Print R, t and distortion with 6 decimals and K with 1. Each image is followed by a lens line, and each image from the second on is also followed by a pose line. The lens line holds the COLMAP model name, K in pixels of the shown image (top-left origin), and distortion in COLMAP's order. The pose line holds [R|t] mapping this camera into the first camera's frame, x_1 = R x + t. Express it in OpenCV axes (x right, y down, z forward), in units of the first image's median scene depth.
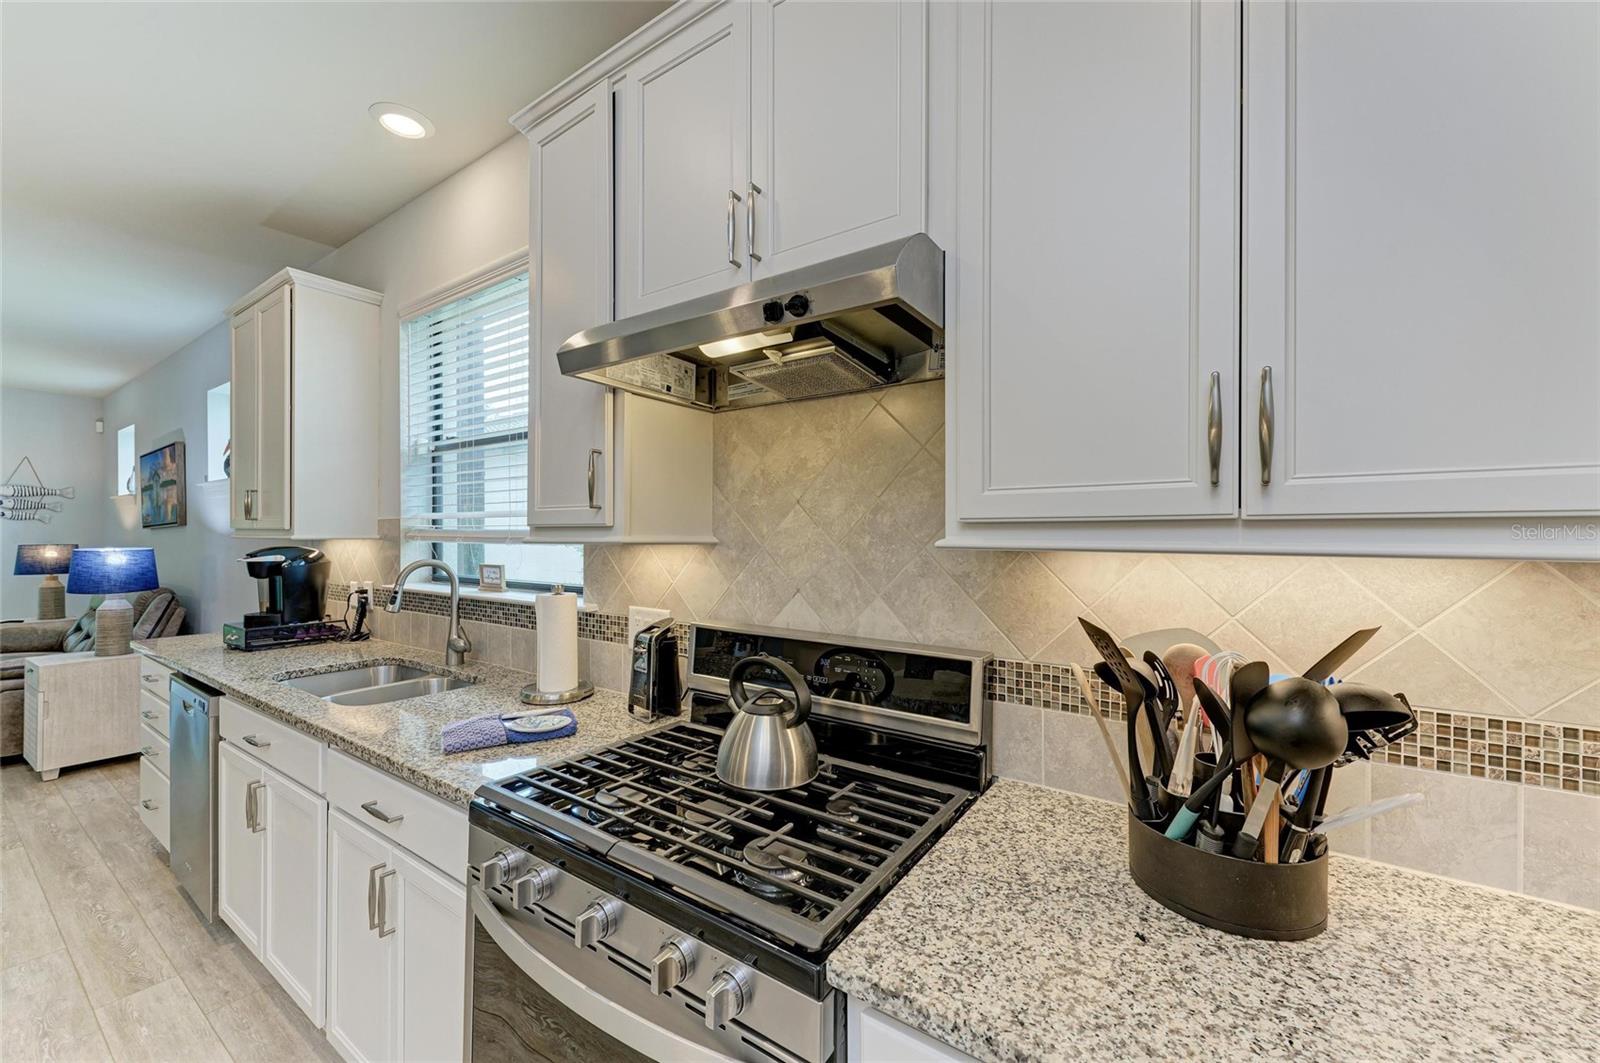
lens RADIAL K [[639.9, 0, 794.2], [0, 639.9, 530.2], [0, 0, 1]] dist [0.001941, 0.000009]
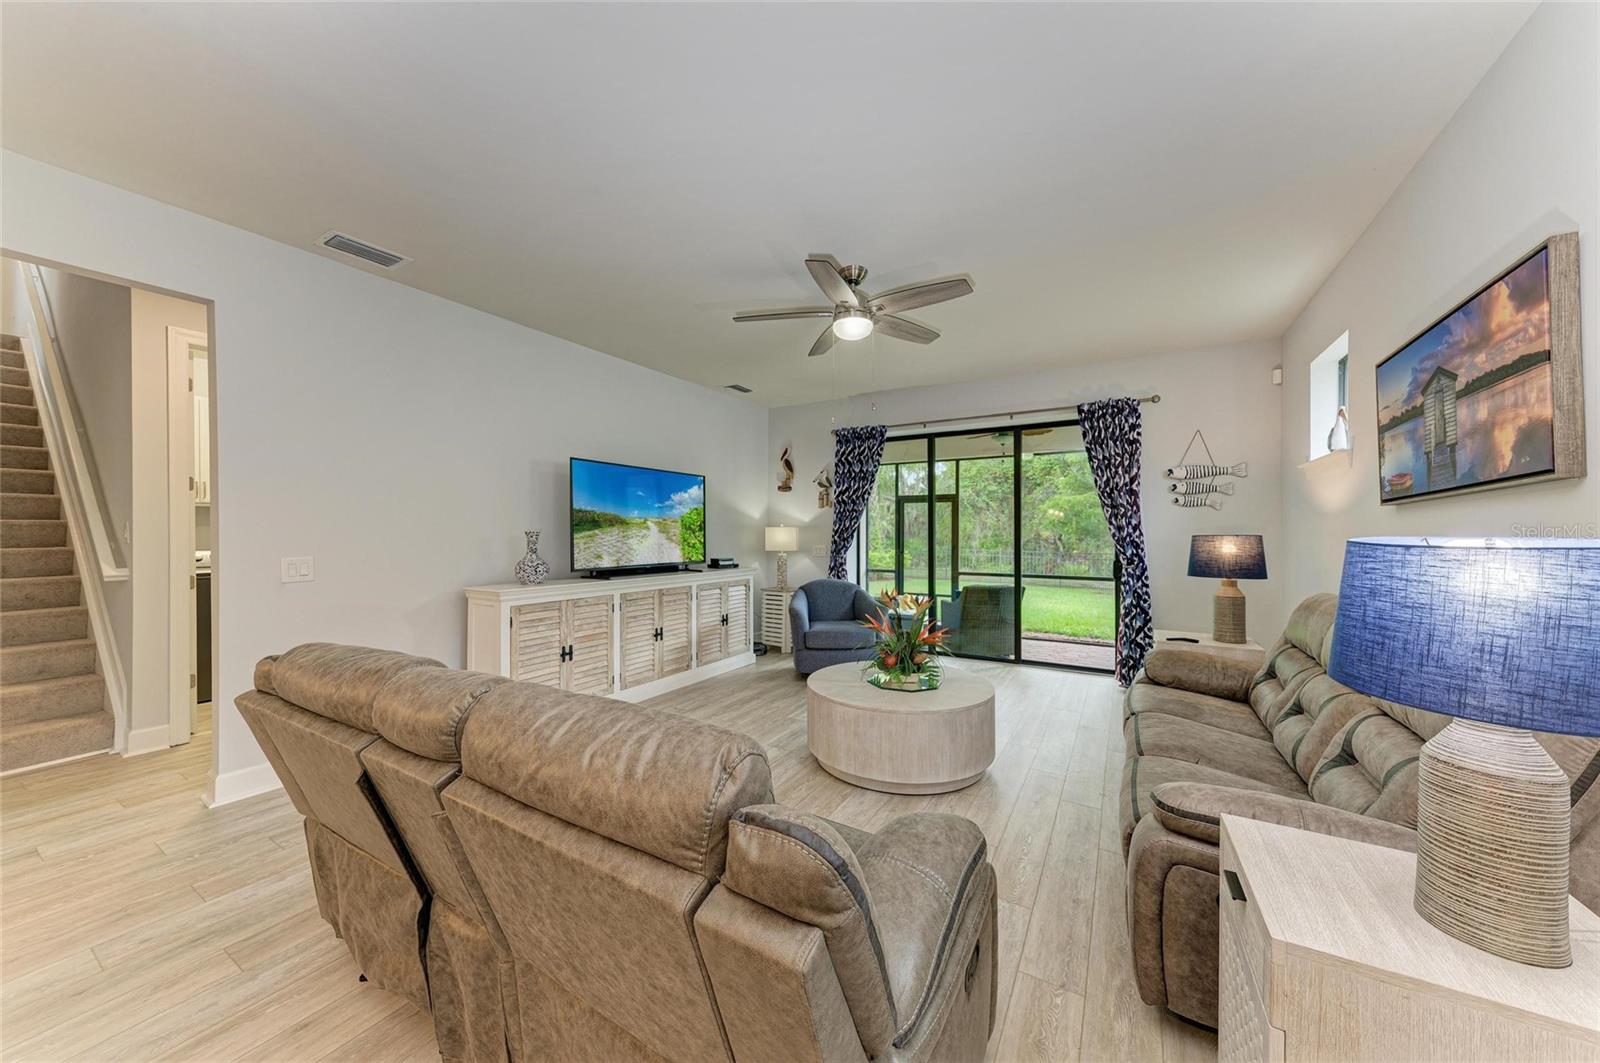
lens RADIAL K [[546.2, 0, 796.6], [0, 546.2, 533.5], [0, 0, 1]] dist [0.000784, 0.000025]
pose [[0.073914, -0.001264, -0.997264, -0.612682], [0.001617, 0.999998, -0.001148, 0.020560], [0.997263, -0.001528, 0.073916, 0.497057]]
